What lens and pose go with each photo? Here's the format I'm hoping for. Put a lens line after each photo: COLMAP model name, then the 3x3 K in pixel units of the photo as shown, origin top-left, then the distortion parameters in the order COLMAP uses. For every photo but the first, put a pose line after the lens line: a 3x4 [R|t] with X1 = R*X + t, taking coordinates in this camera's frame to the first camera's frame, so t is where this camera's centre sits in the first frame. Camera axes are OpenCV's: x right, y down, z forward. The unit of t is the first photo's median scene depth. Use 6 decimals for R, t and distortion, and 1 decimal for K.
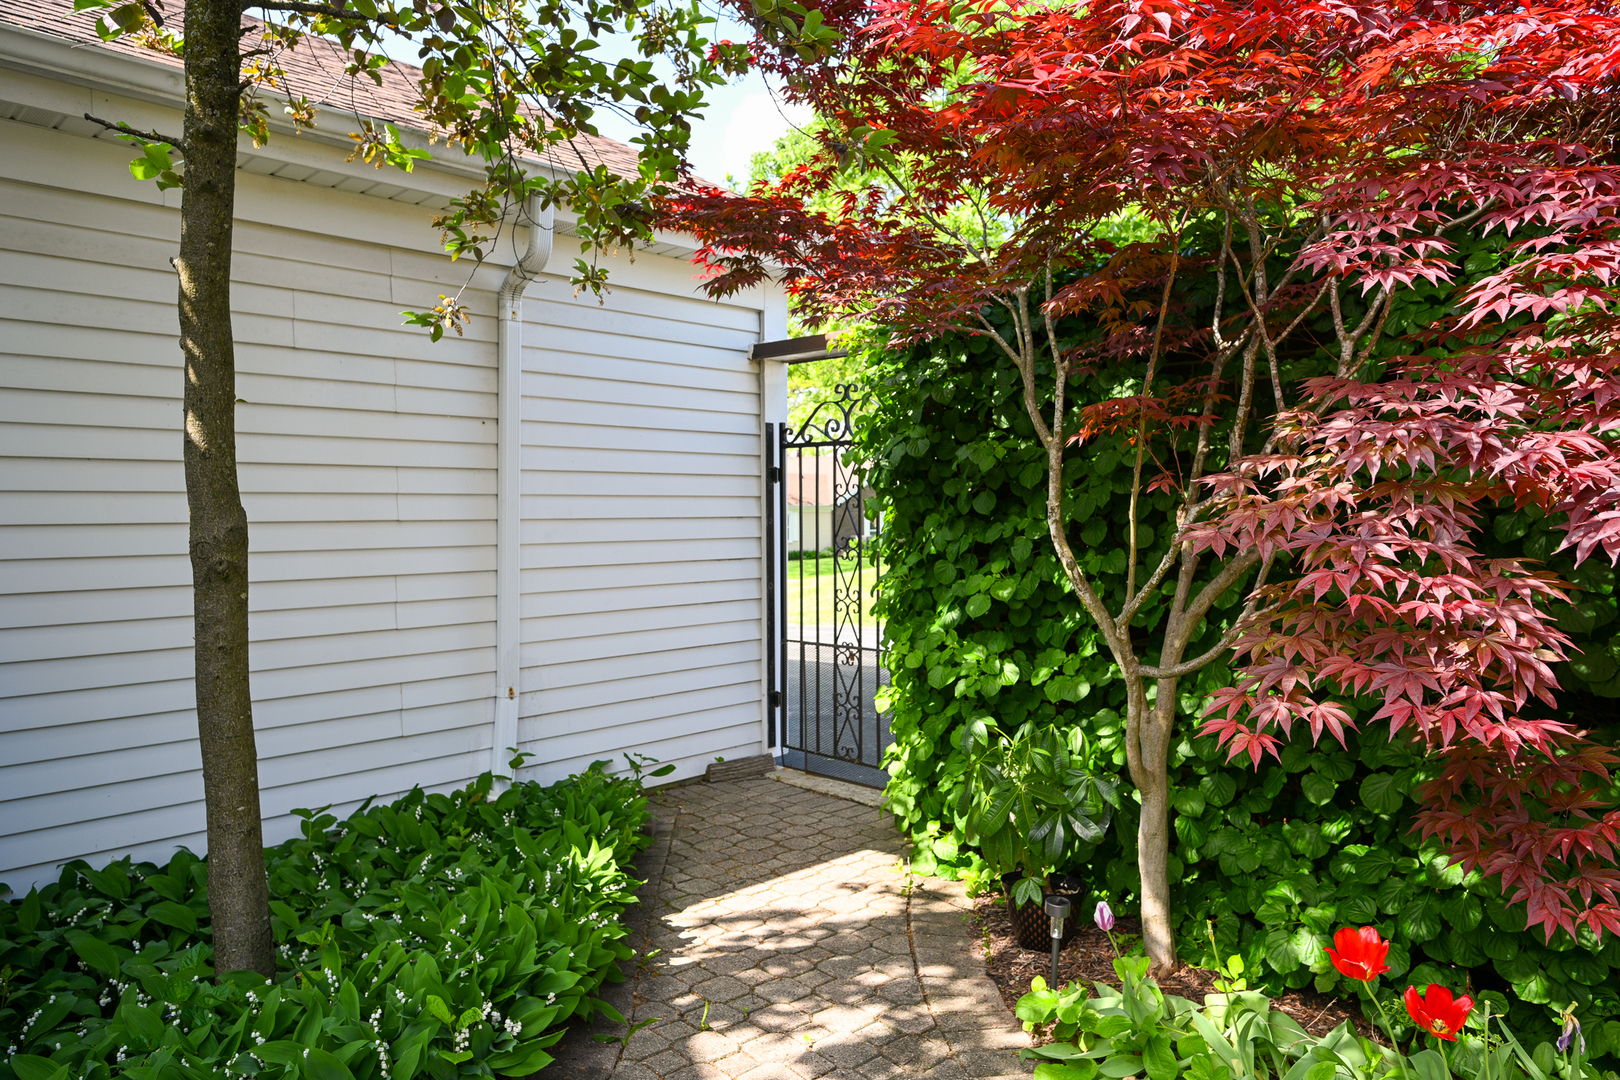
lens RADIAL K [[1021.2, 0, 810.6], [0, 1021.2, 535.0], [0, 0, 1]] dist [0.005581, 0.000492]
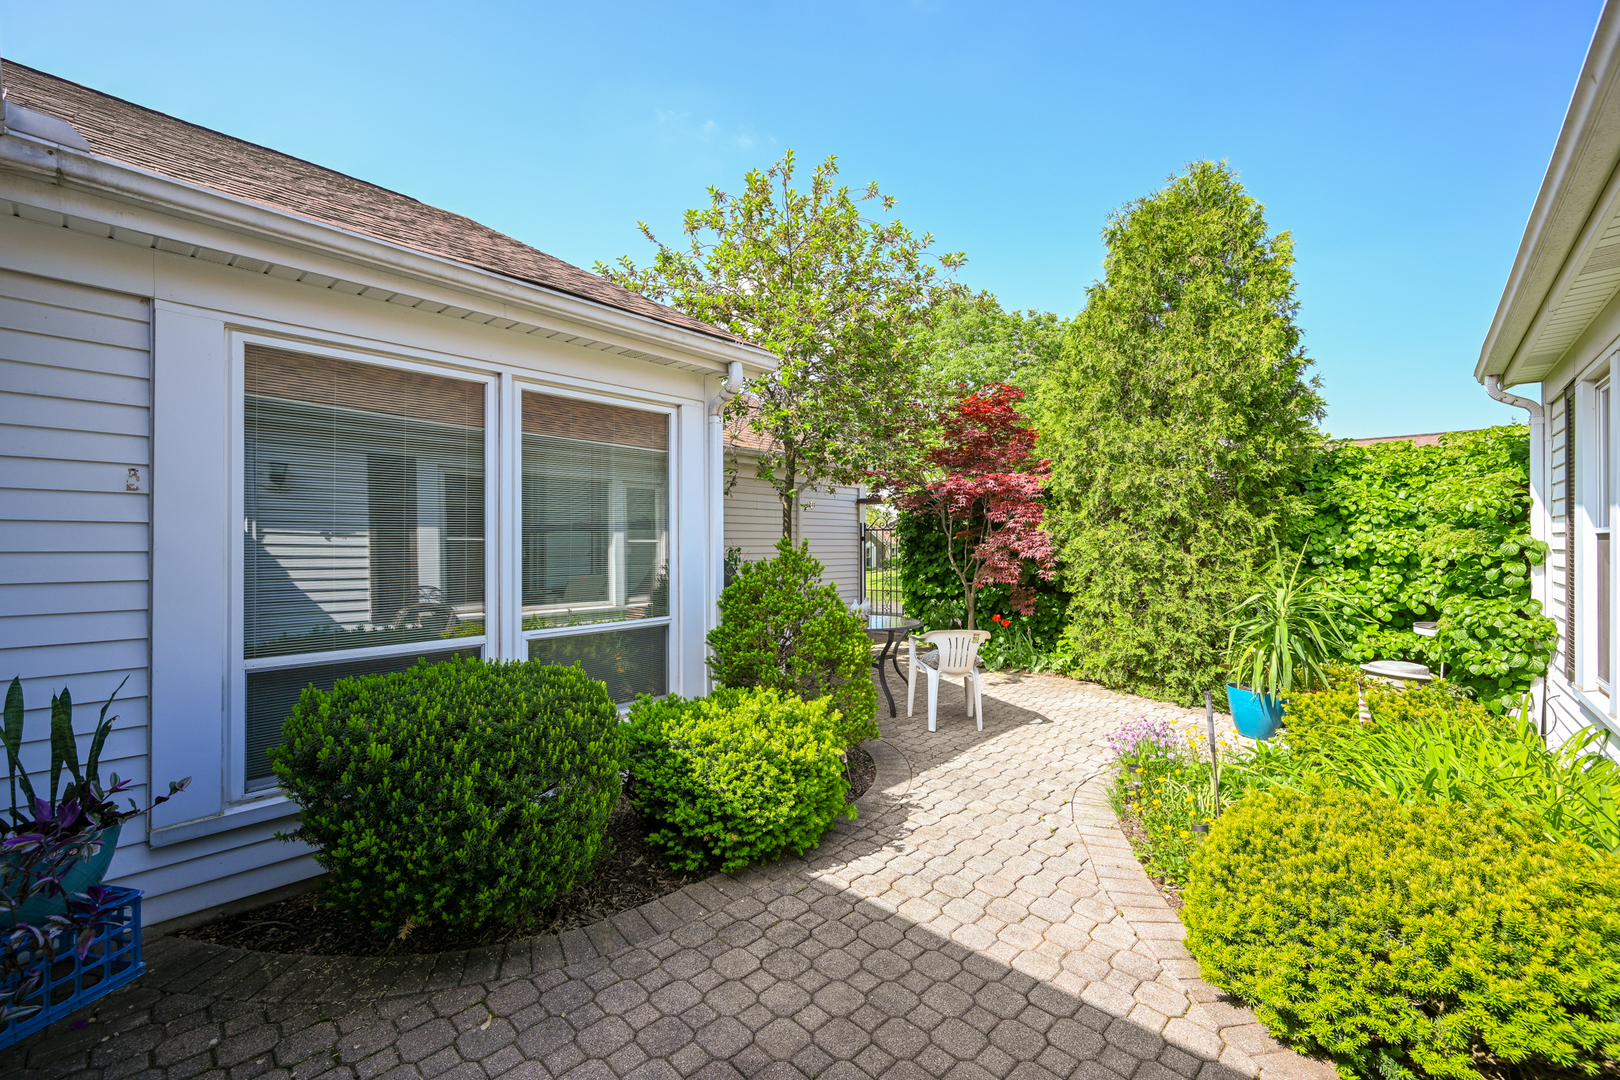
lens RADIAL K [[653.1, 0, 814.2], [0, 653.1, 542.6], [0, 0, 1]] dist [0.002637, 0.000624]
pose [[0.998890, 0.007187, 0.046550, -0.412861], [-0.005753, 0.999507, -0.030874, 0.025820], [-0.046748, 0.030572, 0.998439, -1.547380]]
